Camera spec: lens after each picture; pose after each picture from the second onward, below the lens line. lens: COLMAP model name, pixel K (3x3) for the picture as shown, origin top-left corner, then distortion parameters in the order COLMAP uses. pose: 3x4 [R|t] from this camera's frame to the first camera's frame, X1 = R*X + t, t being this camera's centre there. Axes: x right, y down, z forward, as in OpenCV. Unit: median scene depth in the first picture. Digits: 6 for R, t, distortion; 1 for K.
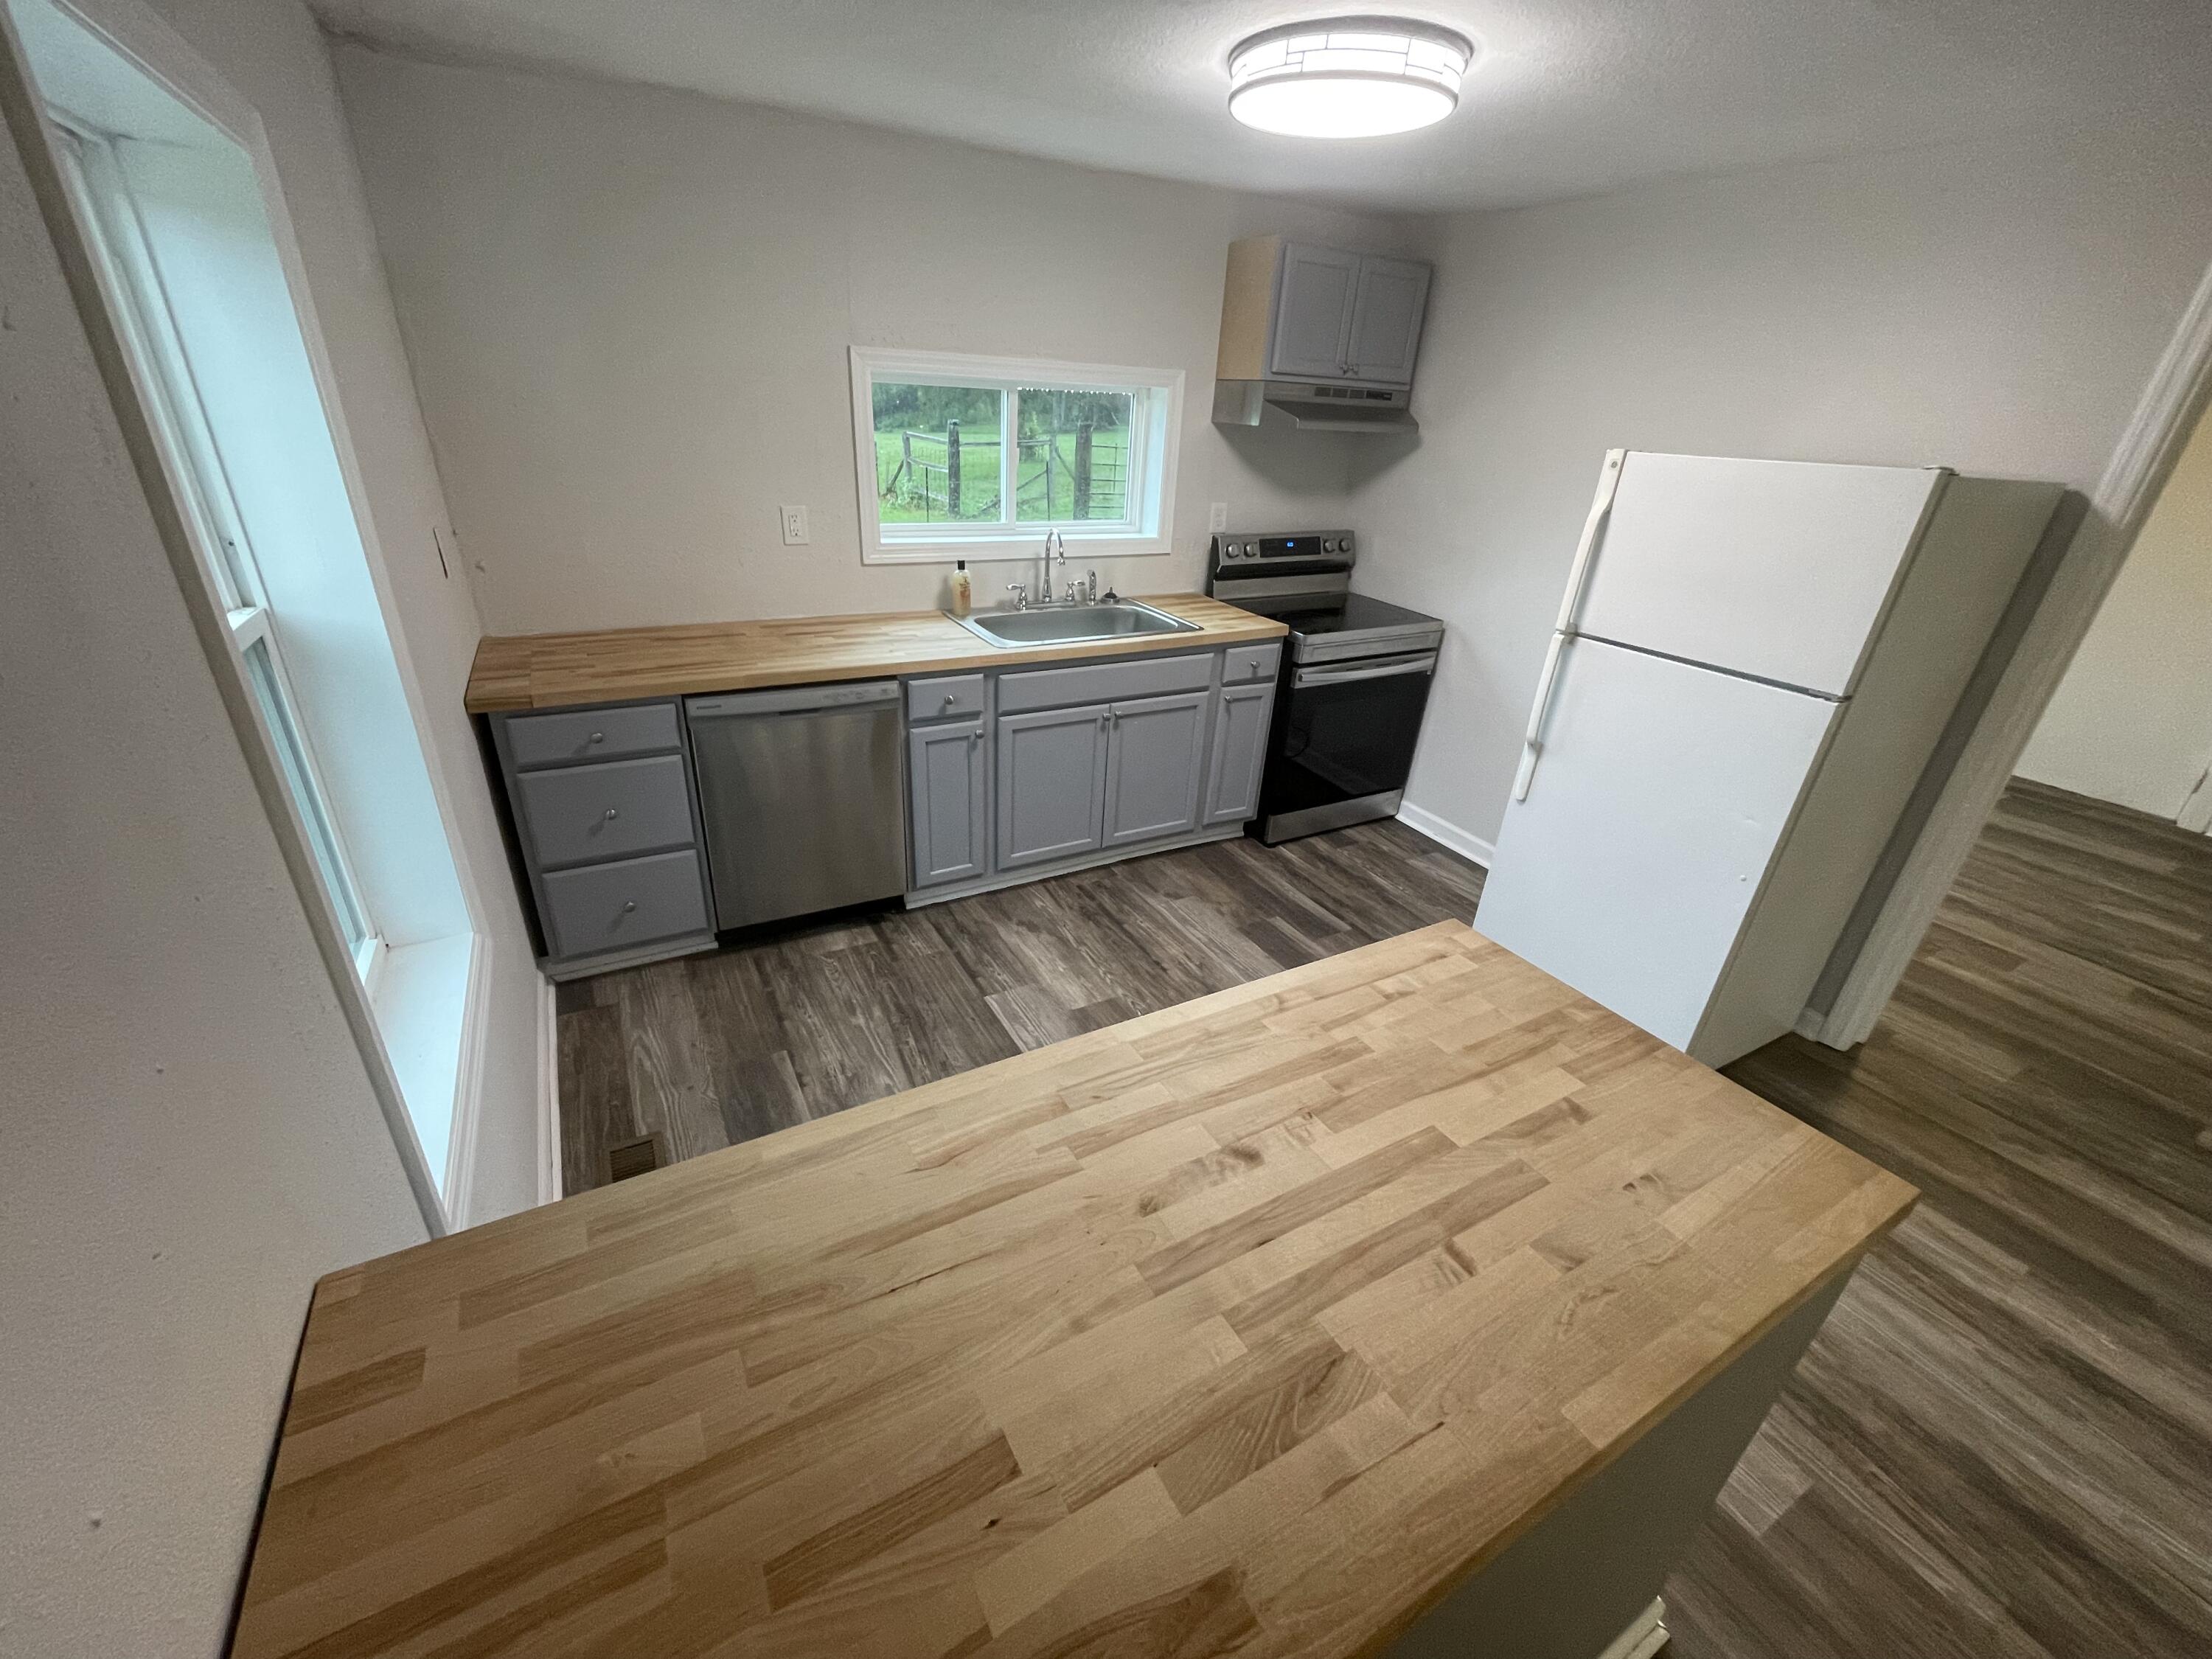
lens RADIAL K [[897.9, 0, 1096.2], [0, 897.9, 831.9], [0, 0, 1]] dist [-0.006857, 0.000879]
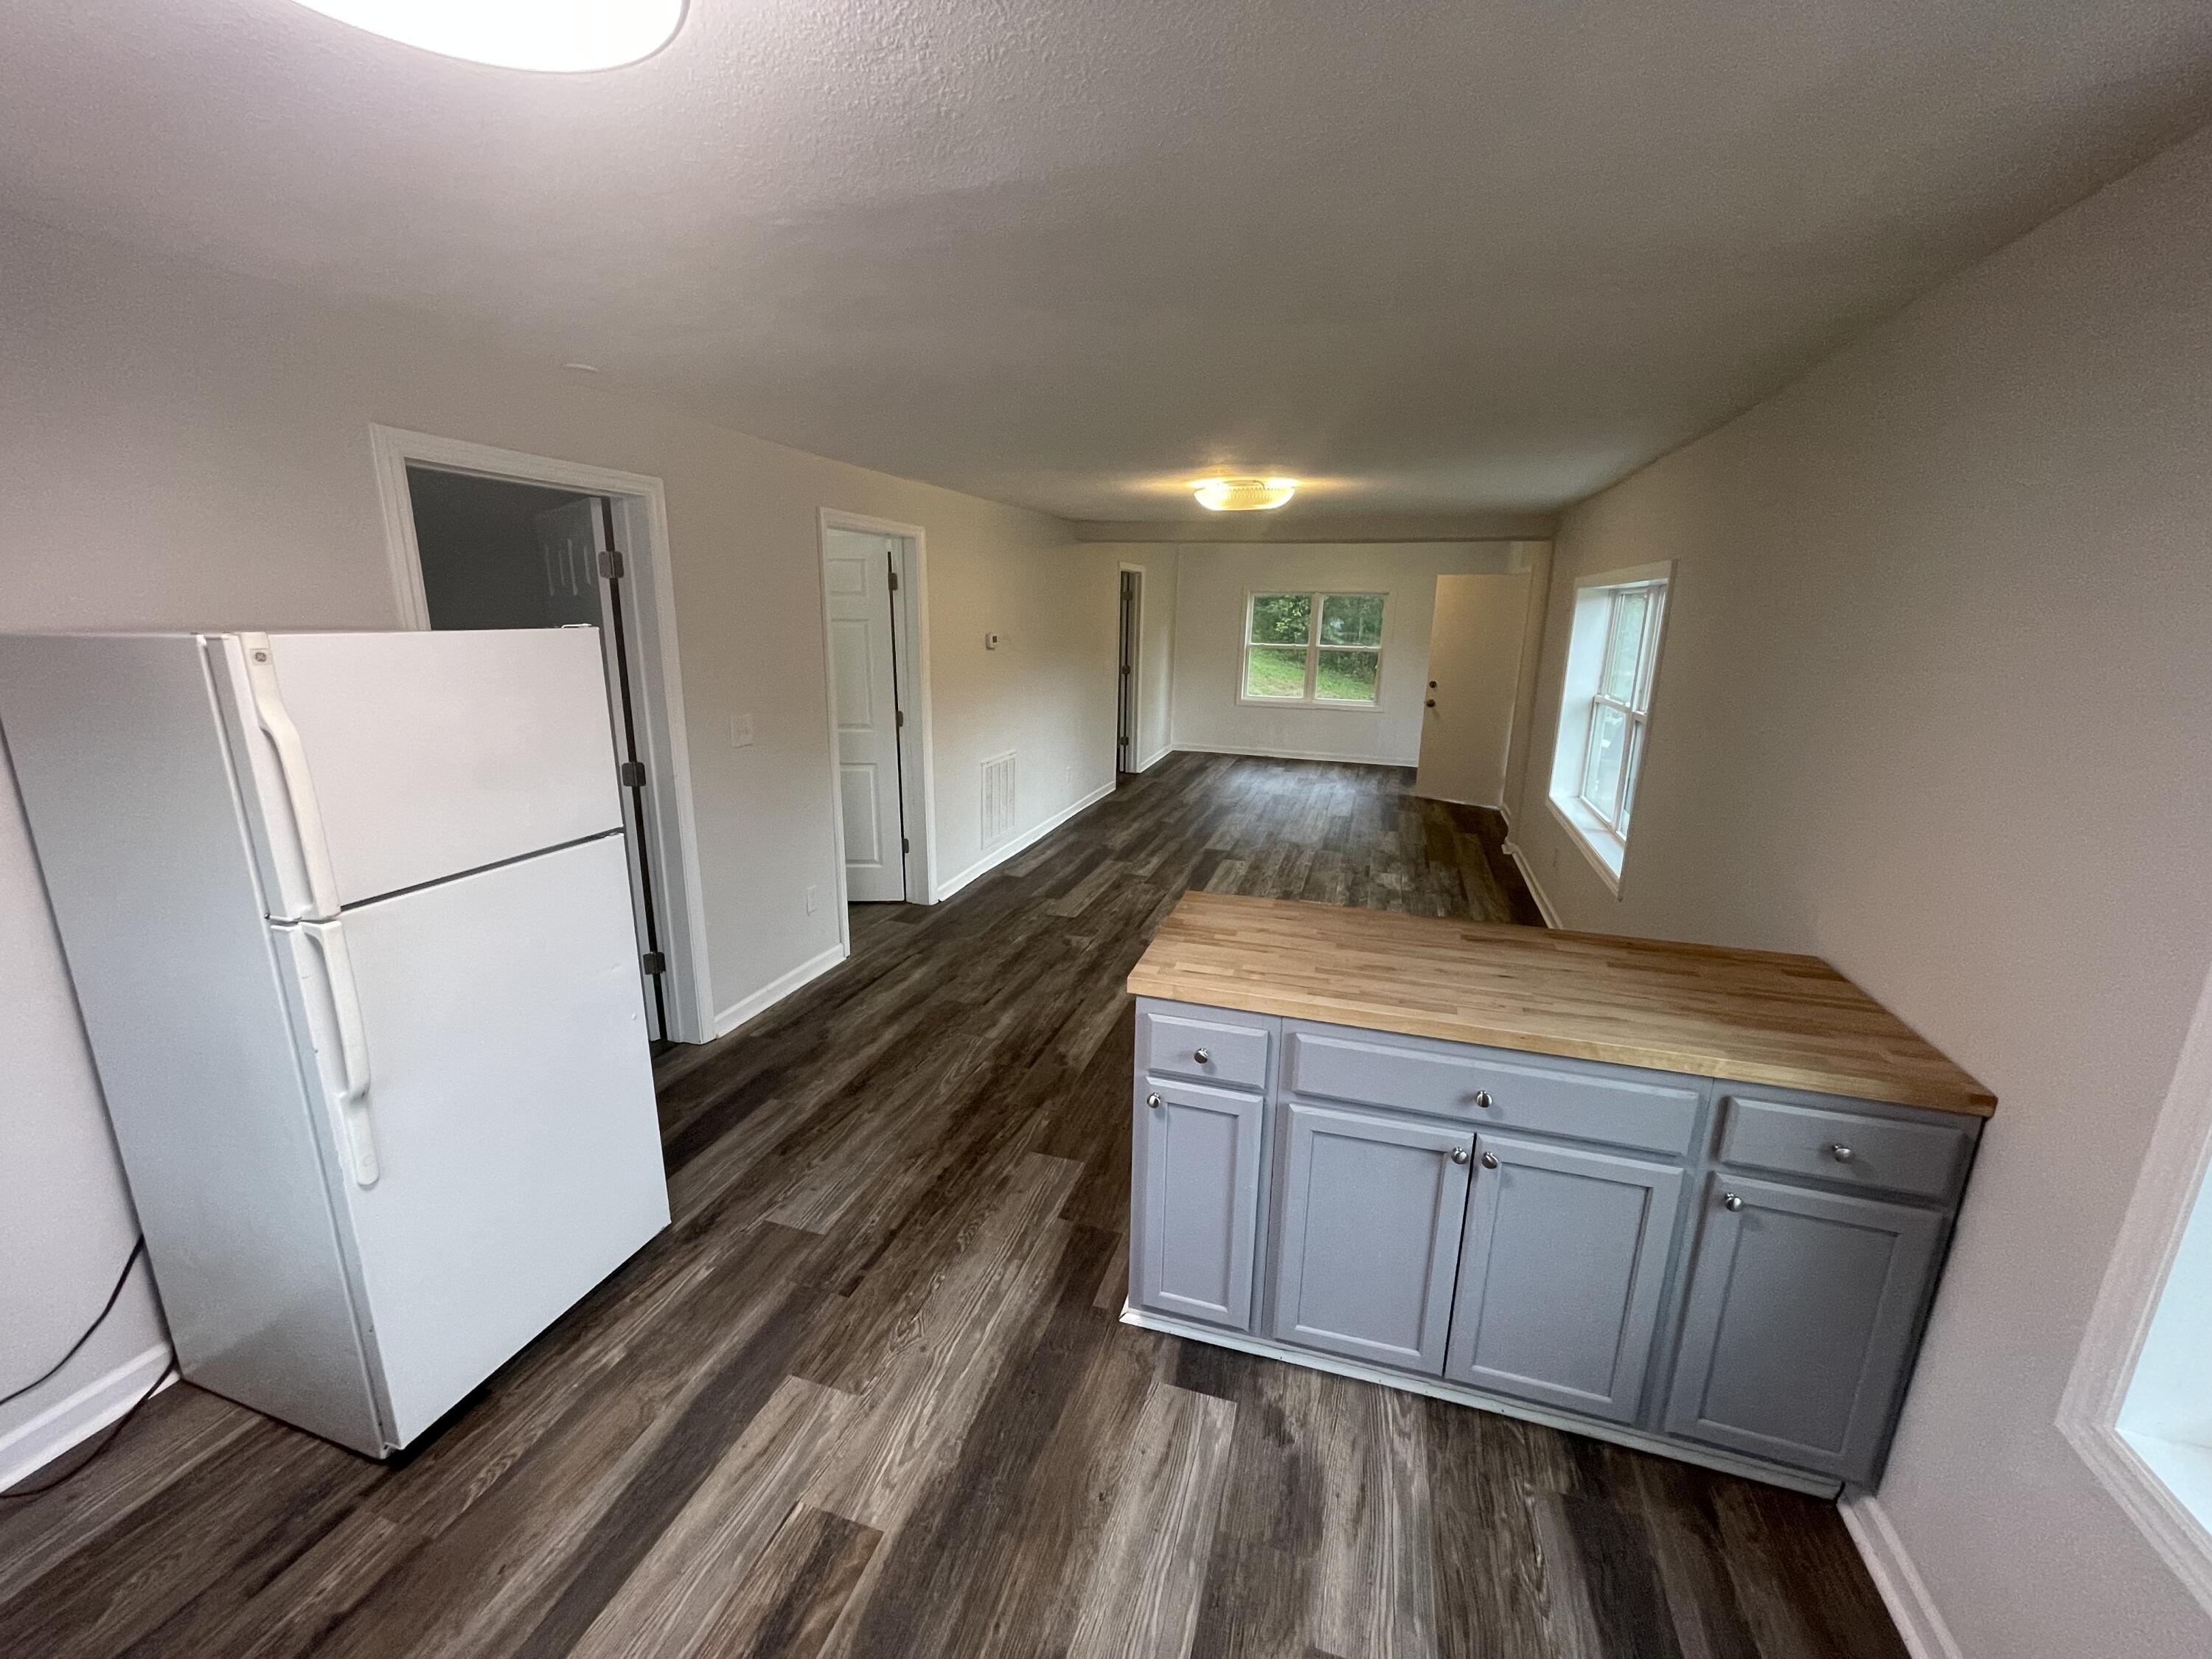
lens RADIAL K [[897.9, 0, 1096.2], [0, 897.9, 831.9], [0, 0, 1]] dist [-0.006857, 0.000879]
pose [[-0.680671, -0.237785, 0.692925, -0.370603], [0.276589, 0.792441, 0.543633, -0.707890], [-0.678369, 0.561690, -0.473623, 1.390741]]
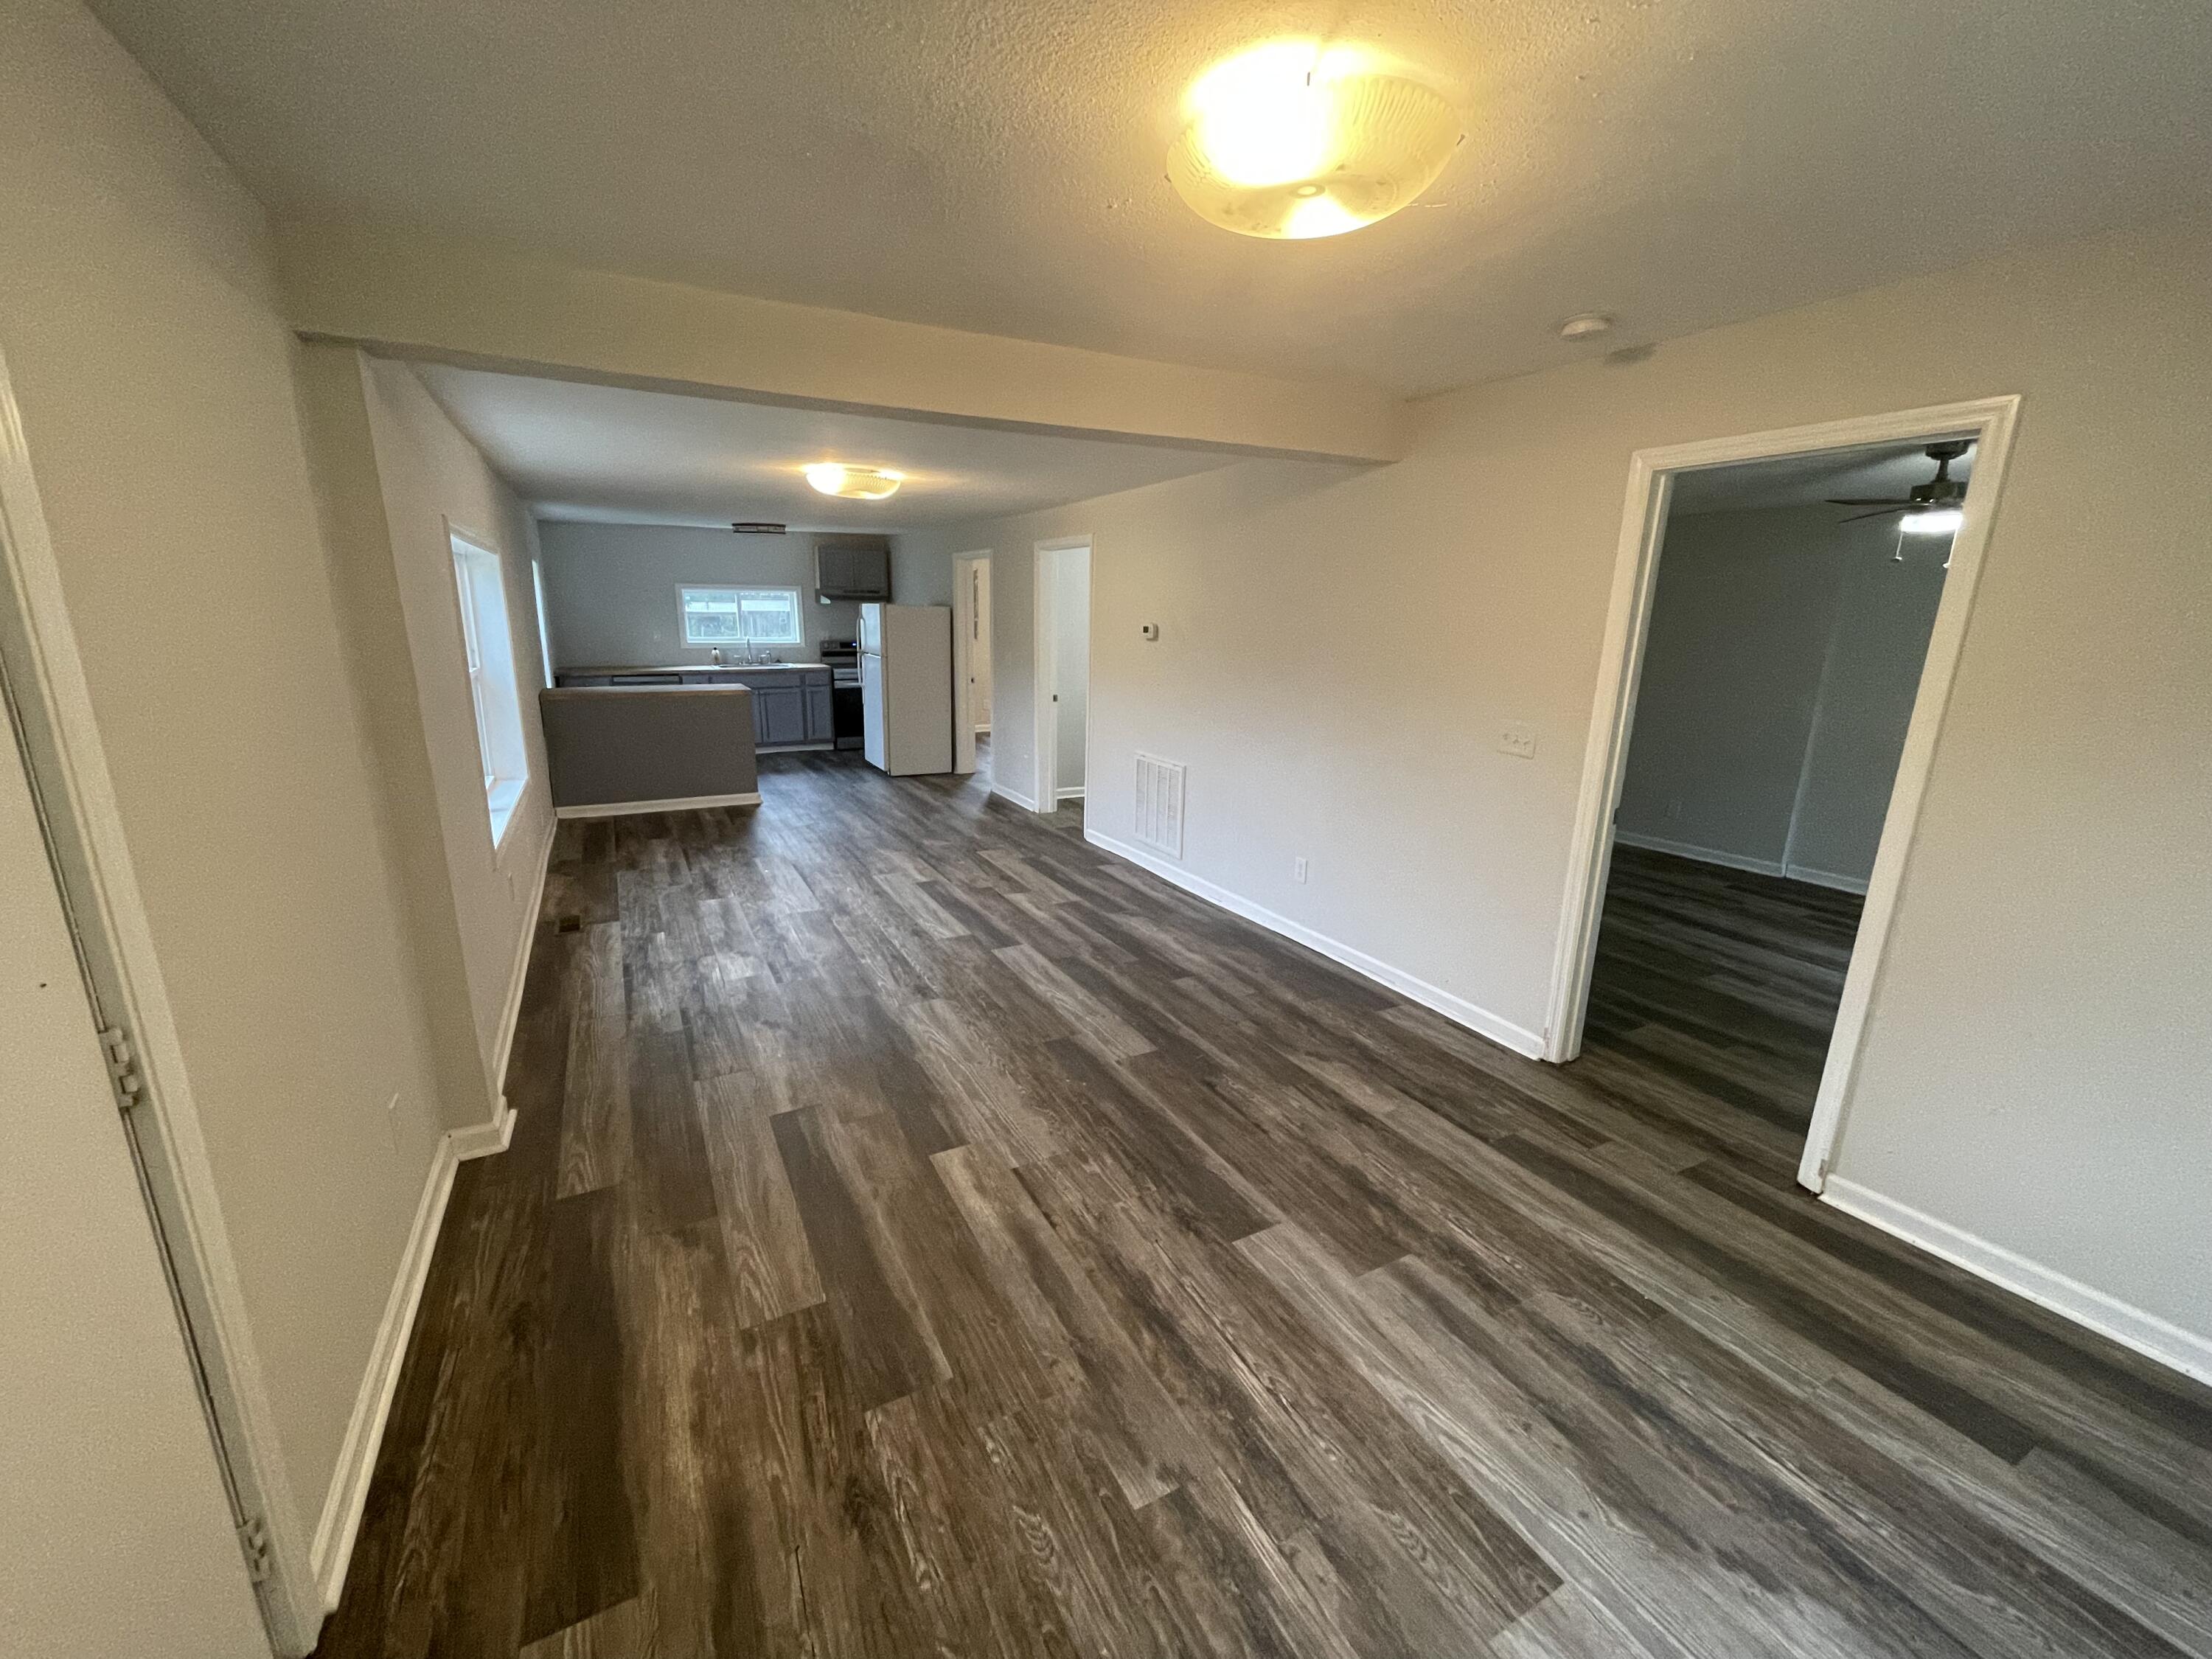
lens RADIAL K [[897.9, 0, 1096.2], [0, 897.9, 831.9], [0, 0, 1]] dist [-0.006857, 0.000879]
pose [[0.999283, -0.028431, -0.024996, 1.305178], [0.022566, 0.977501, -0.209721, 0.899702], [0.030397, 0.209007, 0.977442, -1.620650]]
